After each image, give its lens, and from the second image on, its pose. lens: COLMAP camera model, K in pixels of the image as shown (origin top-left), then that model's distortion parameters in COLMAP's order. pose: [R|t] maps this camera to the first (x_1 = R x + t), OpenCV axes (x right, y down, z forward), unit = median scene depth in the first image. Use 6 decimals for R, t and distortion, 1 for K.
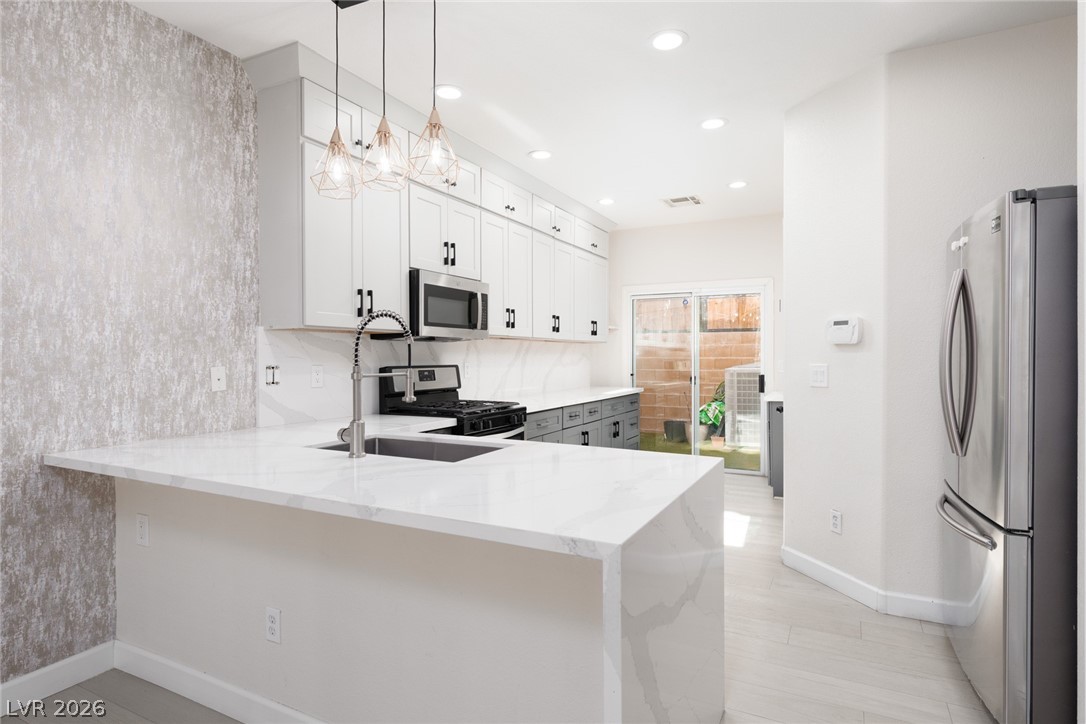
lens RADIAL K [[578.2, 0, 541.7], [0, 578.2, 359.3], [0, 0, 1]] dist [-0.001429, 0.001349]
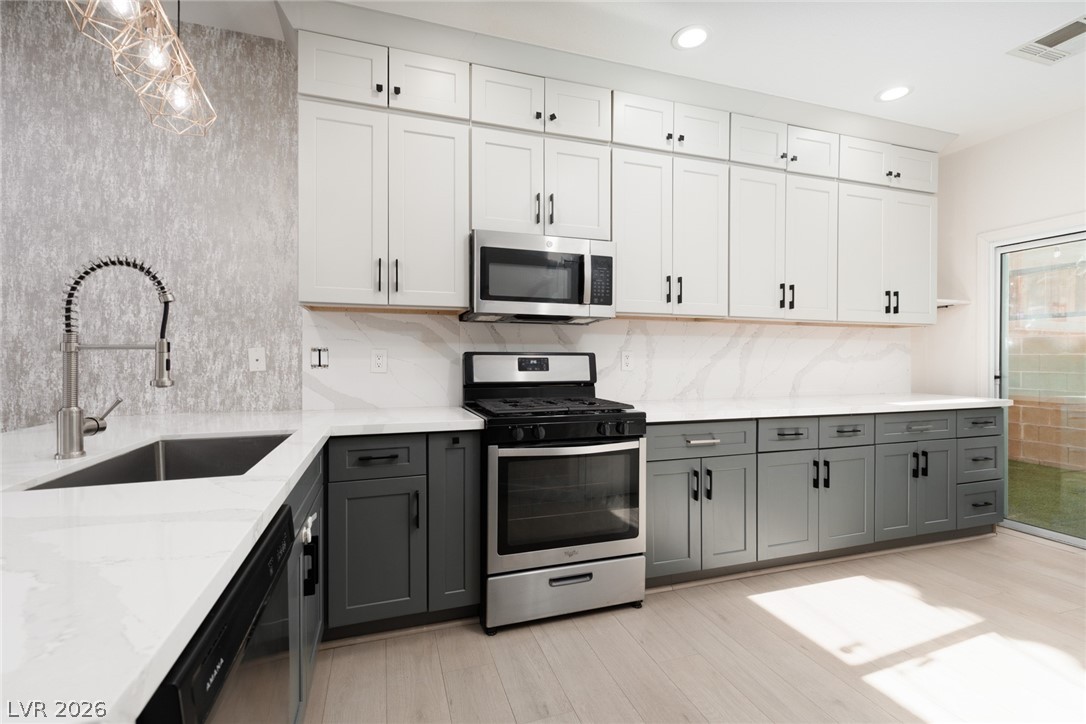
lens RADIAL K [[486.5, 0, 544.7], [0, 486.5, 359.2], [0, 0, 1]] dist [0.006721, -0.000506]
pose [[0.721561, 0.005213, -0.692332, 0.383383], [-0.008206, 0.999966, -0.001023, 0.028033], [0.692303, 0.006419, 0.721579, 0.681140]]
